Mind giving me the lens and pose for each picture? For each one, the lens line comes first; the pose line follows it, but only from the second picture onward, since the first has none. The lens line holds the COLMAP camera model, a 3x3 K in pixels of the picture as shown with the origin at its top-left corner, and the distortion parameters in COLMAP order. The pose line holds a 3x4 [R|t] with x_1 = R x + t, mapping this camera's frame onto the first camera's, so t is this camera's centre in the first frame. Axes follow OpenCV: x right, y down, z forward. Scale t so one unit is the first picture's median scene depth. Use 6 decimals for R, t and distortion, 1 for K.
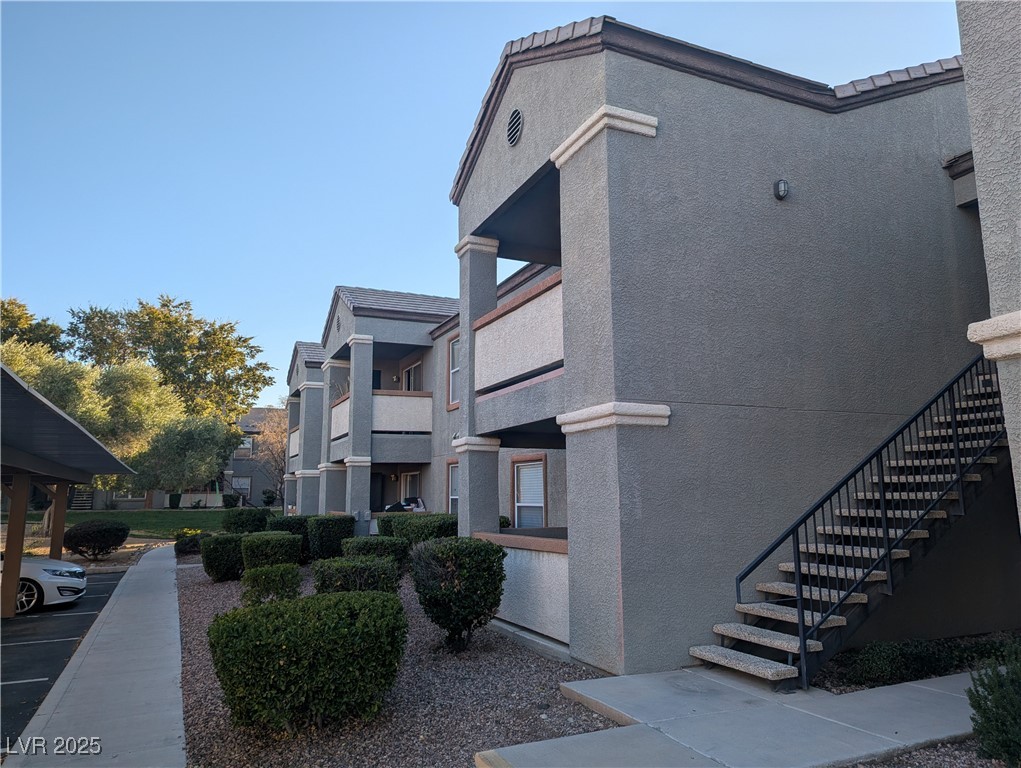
lens RADIAL K [[707.2, 0, 519.1], [0, 707.2, 383.6], [0, 0, 1]] dist [0.072187, -0.067790]
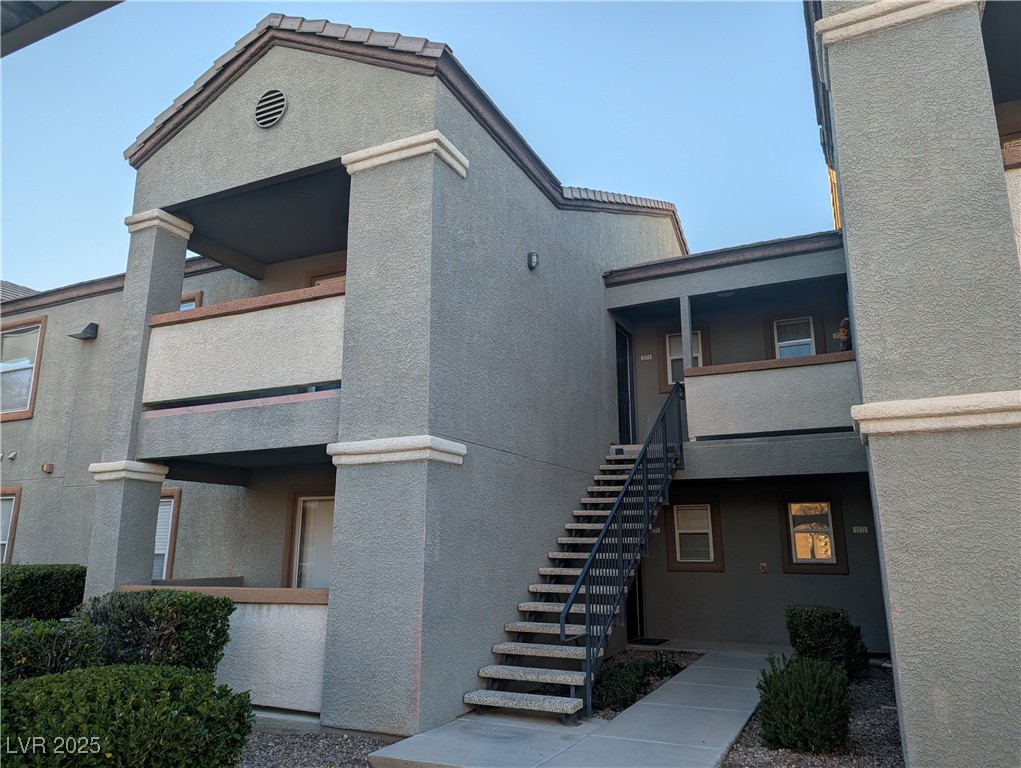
lens RADIAL K [[711.7, 0, 512.4], [0, 711.7, 387.1], [0, 0, 1]] dist [0.065811, -0.065818]
pose [[0.774105, 0.149374, 0.615182, -0.342485], [-0.108833, 0.988697, -0.103119, 0.044500], [-0.623632, 0.012873, 0.781612, 0.172766]]
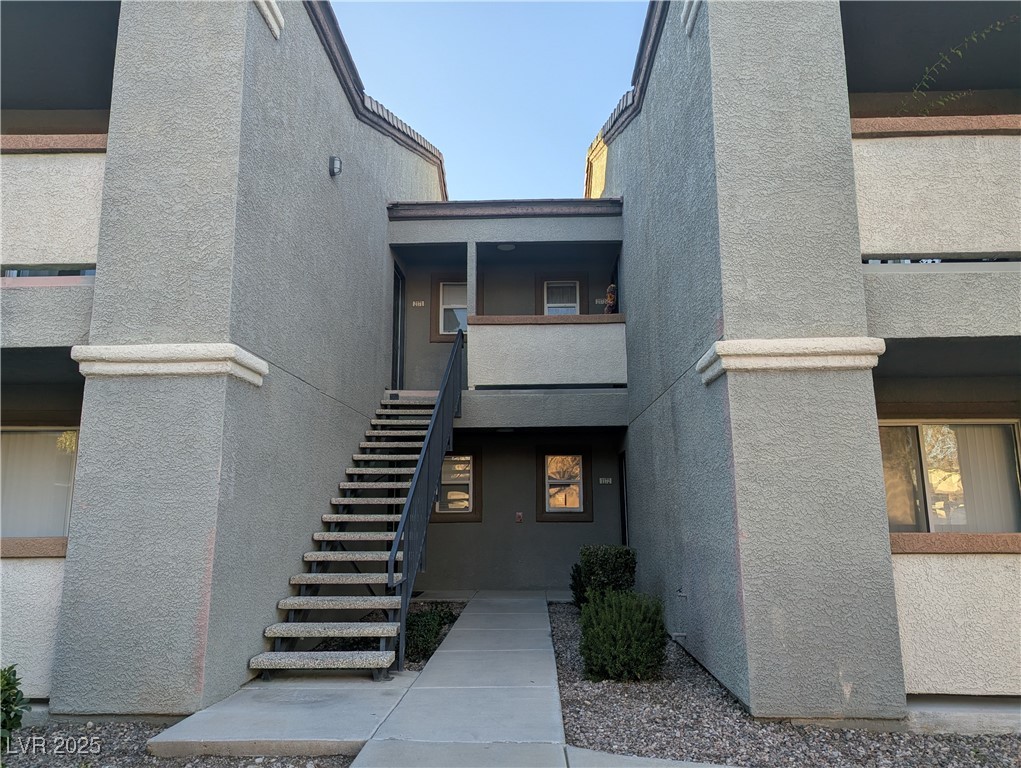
lens RADIAL K [[711.7, 0, 512.4], [0, 711.7, 387.1], [0, 0, 1]] dist [0.065811, -0.065818]
pose [[0.450613, 0.163895, 0.877545, -0.360214], [-0.143500, 0.983518, -0.110000, 0.103284], [-0.881110, -0.076360, 0.466705, 0.347608]]
